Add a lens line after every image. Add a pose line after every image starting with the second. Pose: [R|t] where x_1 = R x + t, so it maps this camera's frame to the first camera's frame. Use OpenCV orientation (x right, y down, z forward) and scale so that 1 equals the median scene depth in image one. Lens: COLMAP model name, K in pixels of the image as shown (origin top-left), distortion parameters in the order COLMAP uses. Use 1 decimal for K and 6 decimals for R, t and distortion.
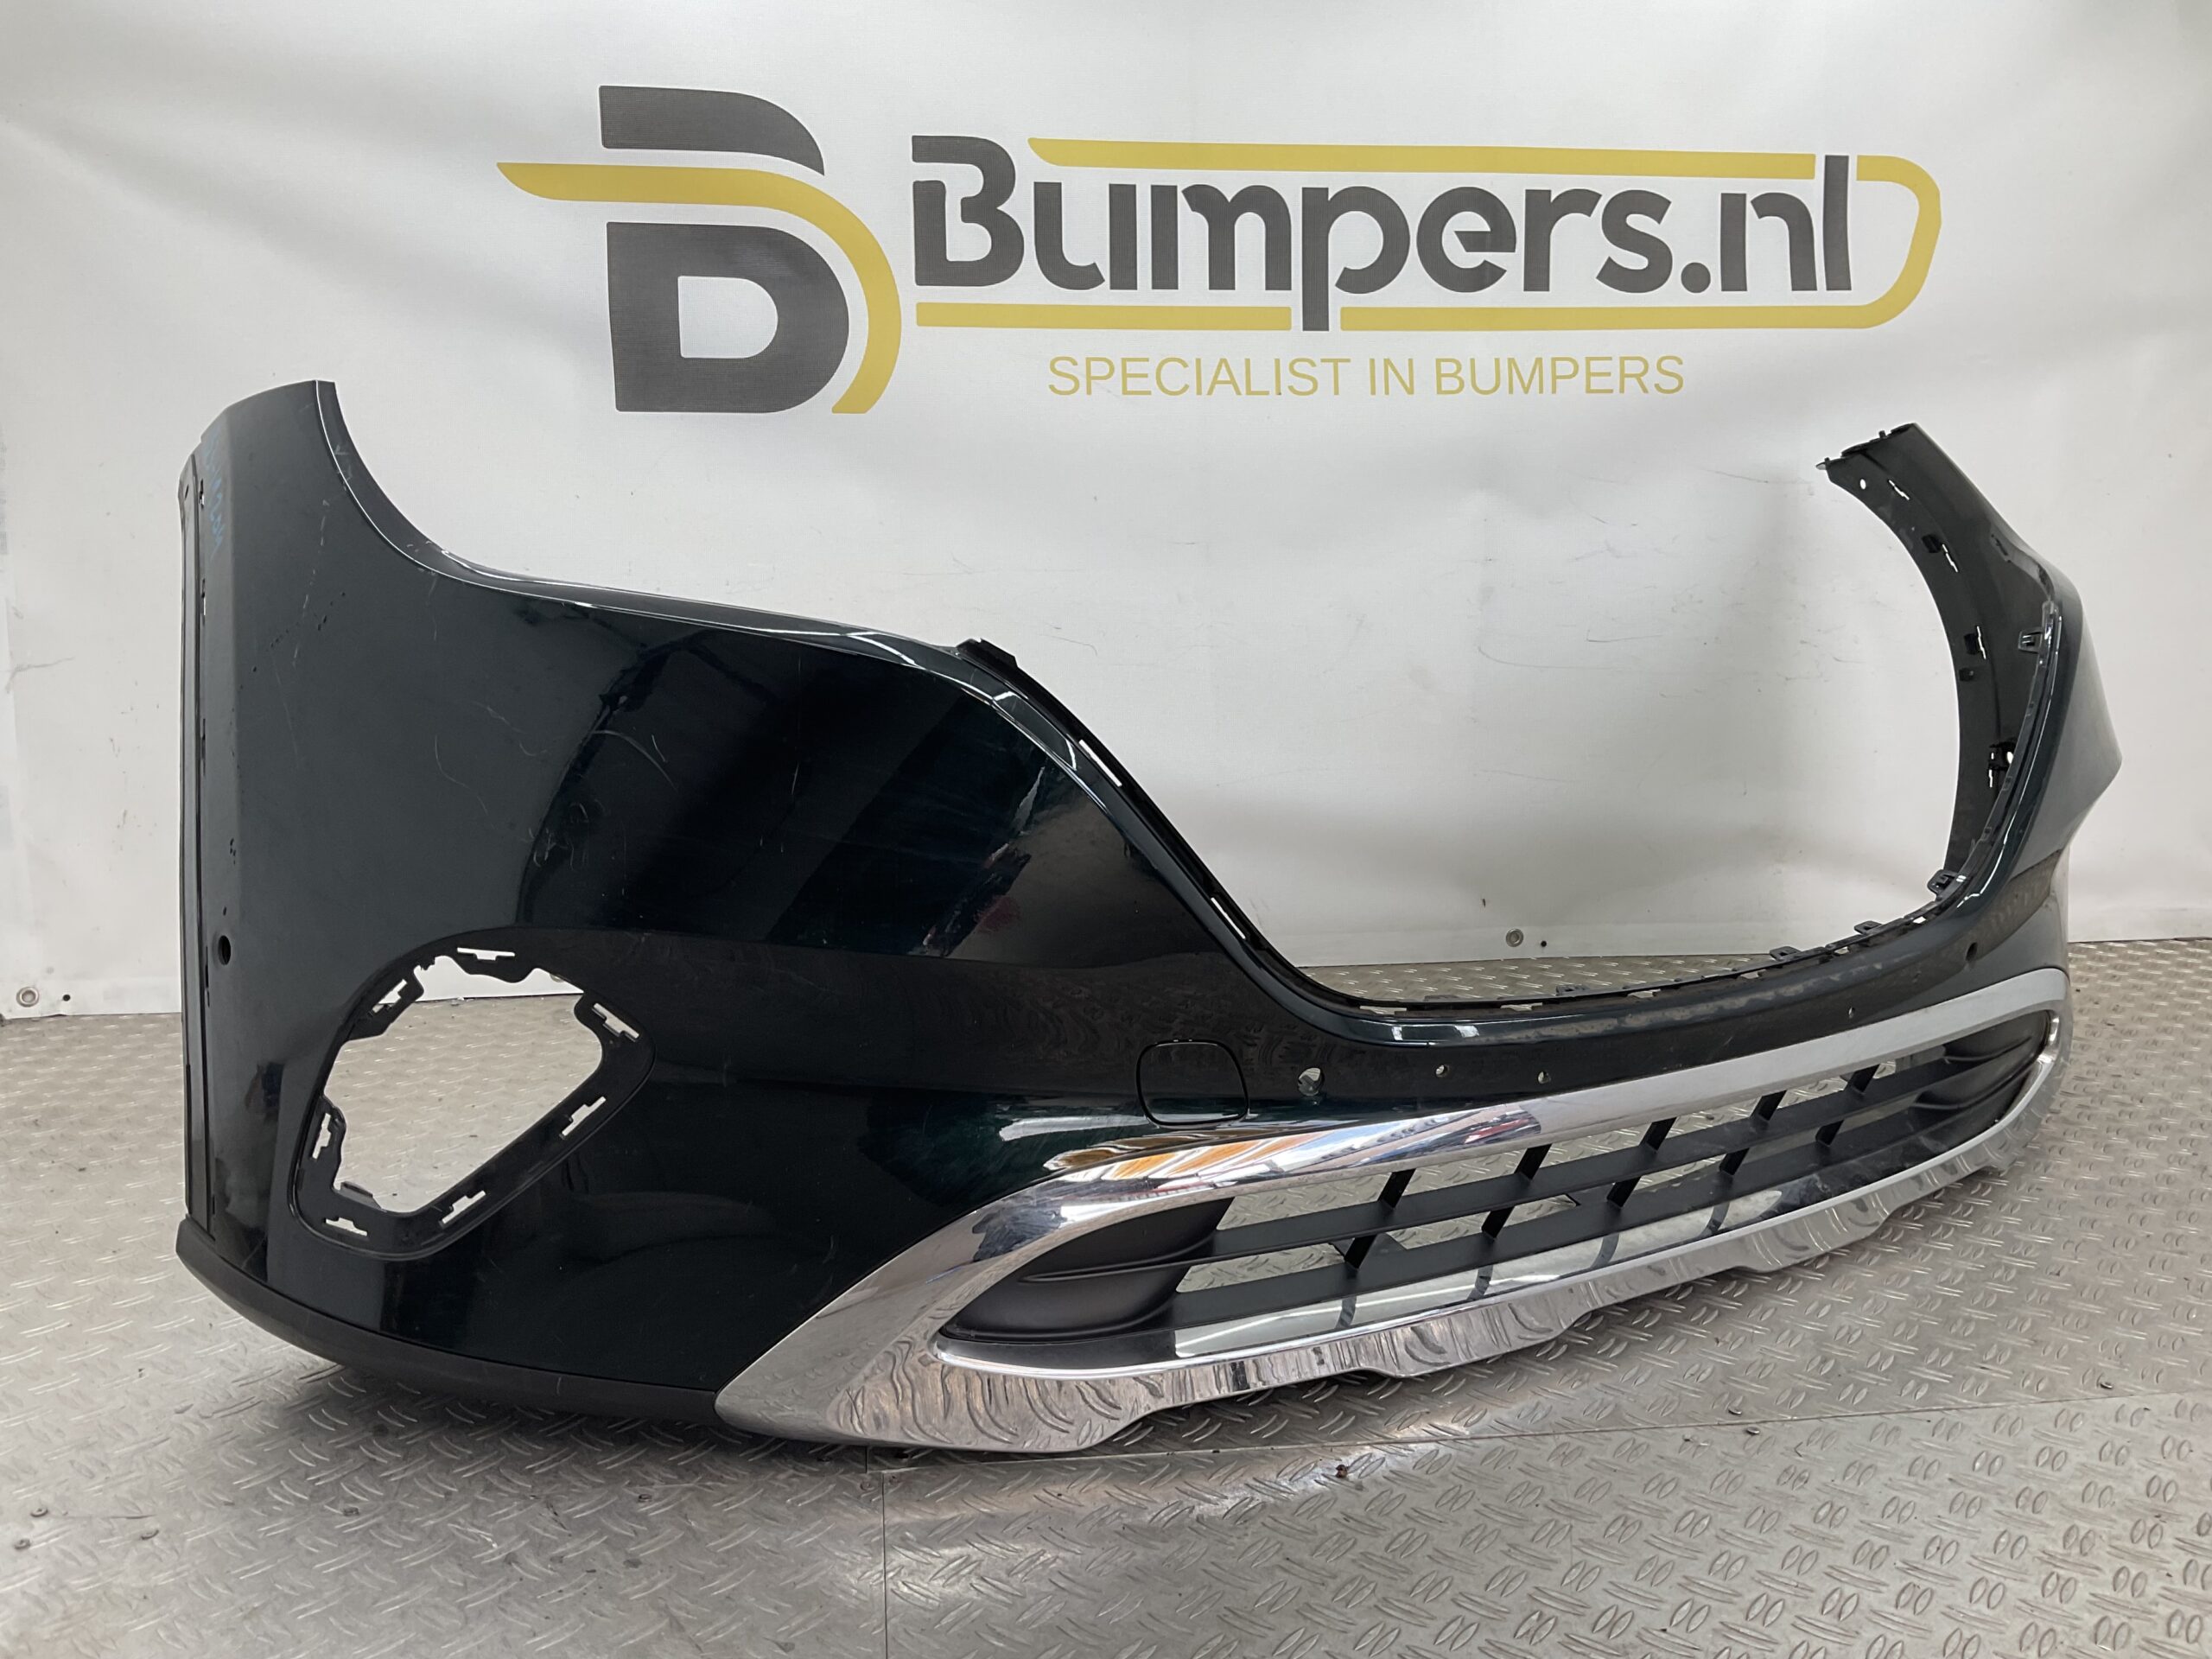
lens RADIAL K [[1822.6, 0, 1101.0], [0, 1822.6, 830.8], [0, 0, 1]] dist [0.083078, -0.152953]
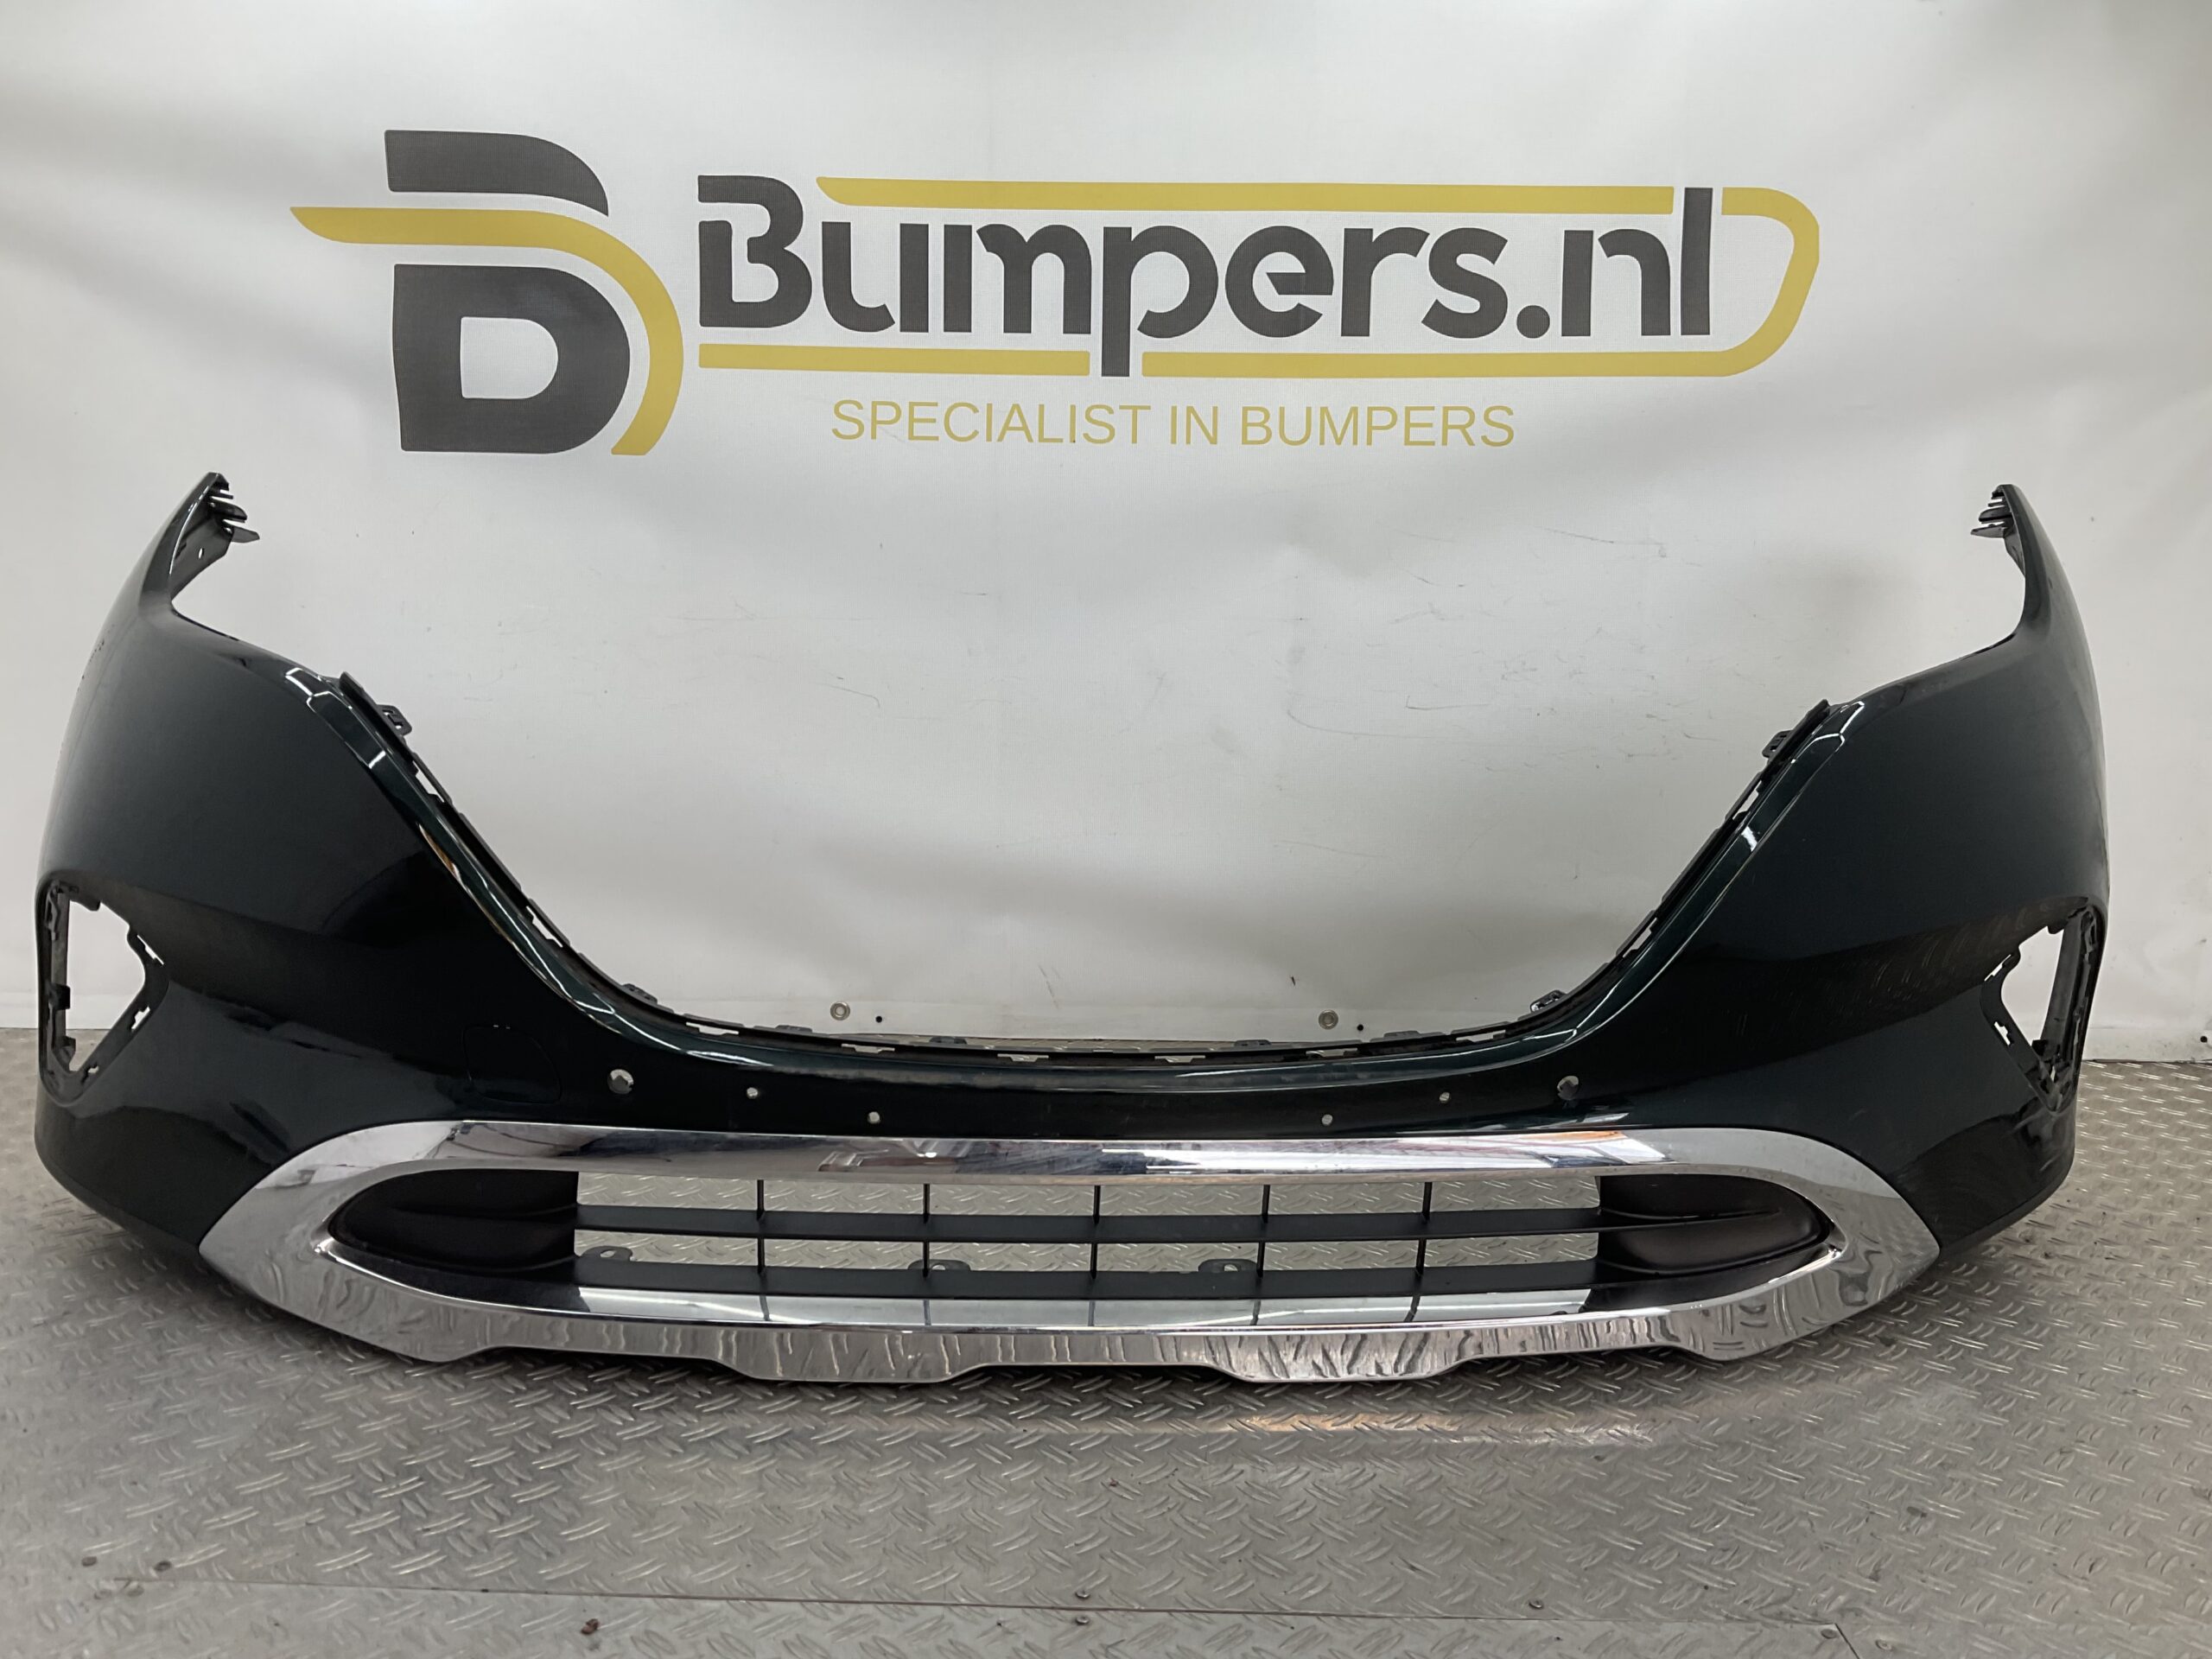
lens RADIAL K [[1822.6, 0, 1127.2], [0, 1822.6, 843.0], [0, 0, 1]] dist [0.083078, -0.152953]
pose [[0.989848, 0.041359, -0.135976, 0.273838], [-0.041748, 0.999128, -0.000010, -0.030548], [0.135857, 0.005686, 0.990712, 0.056989]]
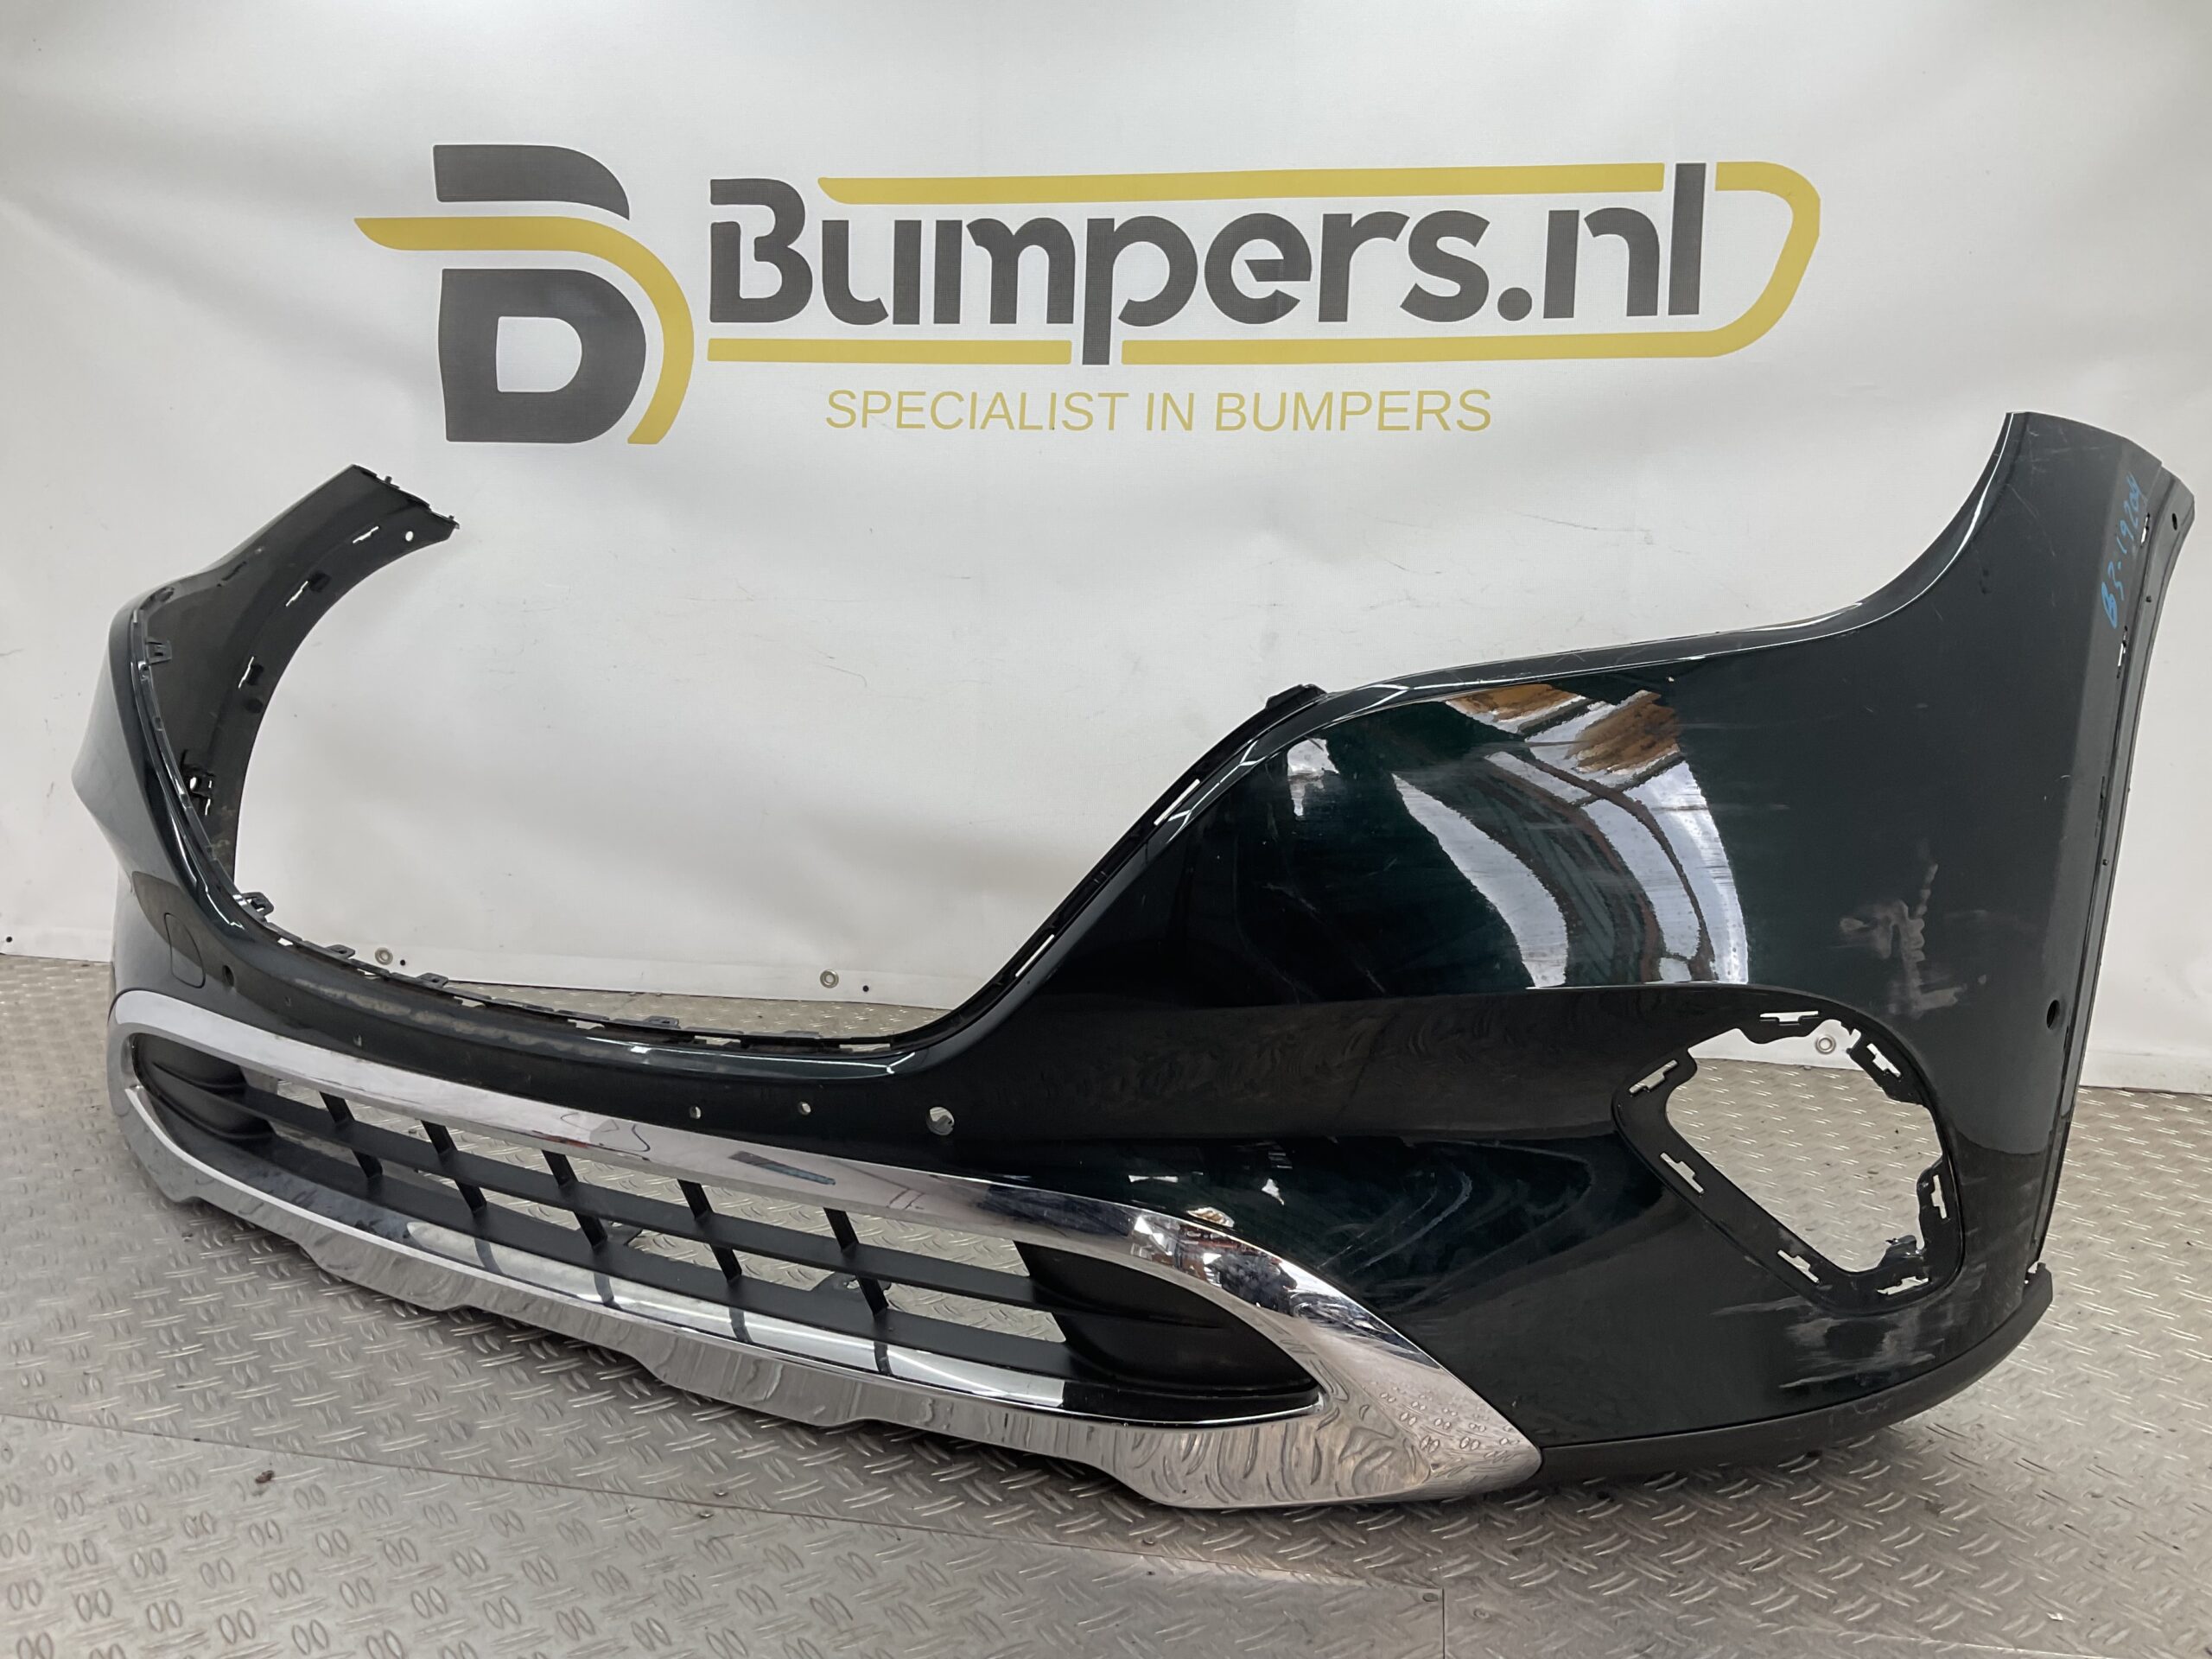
lens RADIAL K [[1822.6, 0, 1108.4], [0, 1822.6, 842.4], [0, 0, 1]] dist [0.083078, -0.152953]
pose [[0.953238, 0.069551, -0.294109, 0.444922], [-0.074113, 0.997240, -0.004379, -0.015983], [0.292993, 0.025972, 0.955762, 0.080352]]
